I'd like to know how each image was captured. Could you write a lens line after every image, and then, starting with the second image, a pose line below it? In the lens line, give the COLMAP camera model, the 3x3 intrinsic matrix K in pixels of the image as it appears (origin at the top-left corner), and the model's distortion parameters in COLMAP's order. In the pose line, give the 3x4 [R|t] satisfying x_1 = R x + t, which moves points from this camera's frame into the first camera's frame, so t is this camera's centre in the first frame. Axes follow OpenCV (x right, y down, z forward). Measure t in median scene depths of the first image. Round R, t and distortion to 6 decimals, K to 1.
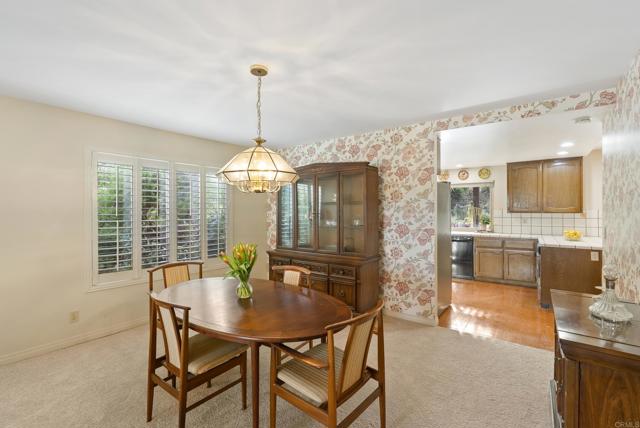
lens RADIAL K [[291.9, 0, 319.8], [0, 291.9, 206.8], [0, 0, 1]] dist [-0.002251, 0.000176]
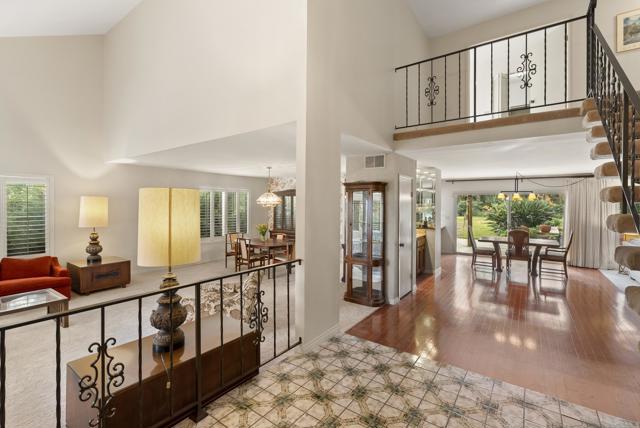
lens RADIAL K [[294.1, 0, 319.3], [0, 294.1, 204.8], [0, 0, 1]] dist [0.000588, 0.000236]
pose [[0.999861, 0.008033, 0.014627, 0.158778], [-0.008161, 0.999929, 0.008692, -0.055539], [-0.014556, -0.008811, 0.999855, -1.198160]]
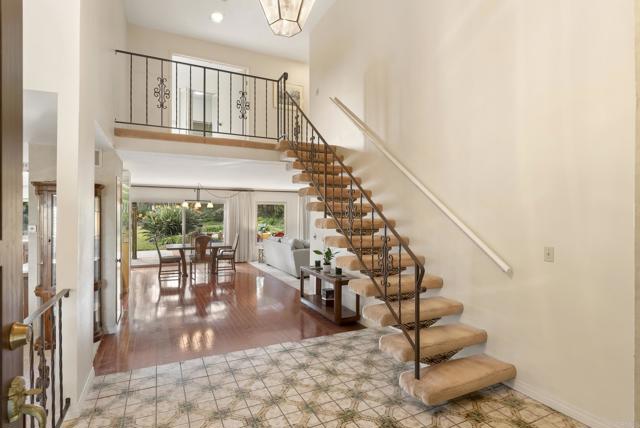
lens RADIAL K [[330.3, 0, 320.0], [0, 330.3, 214.0], [0, 0, 1]] dist [-0.000210, 0.000153]
pose [[0.450230, 0.003255, 0.892907, -0.219566], [-0.009514, 0.999954, 0.001152, -0.052364], [-0.892862, -0.009014, 0.450240, -1.128886]]
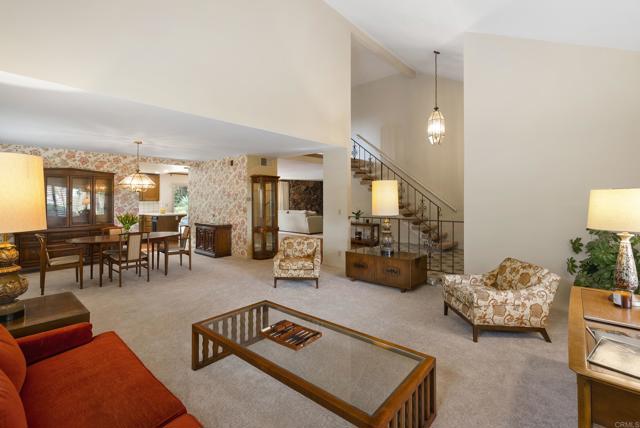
lens RADIAL K [[291.9, 0, 319.8], [0, 291.9, 206.8], [0, 0, 1]] dist [-0.002251, 0.000176]
pose [[0.079003, -0.018566, 0.996701, -1.434162], [-0.008036, 0.999782, 0.019260, 0.013076], [-0.996842, -0.009531, 0.078836, -0.409645]]
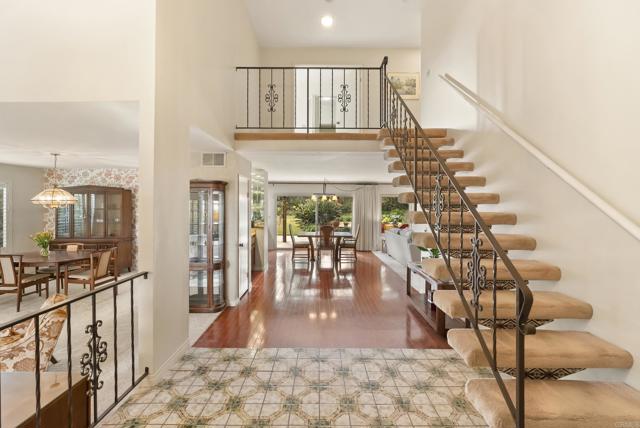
lens RADIAL K [[291.9, 0, 319.8], [0, 291.9, 206.8], [0, 0, 1]] dist [-0.002251, 0.000176]
pose [[0.799429, 0.003685, 0.600749, 0.043127], [-0.010865, 0.999906, 0.008326, -0.053907], [-0.600662, -0.013183, 0.799395, -1.146145]]
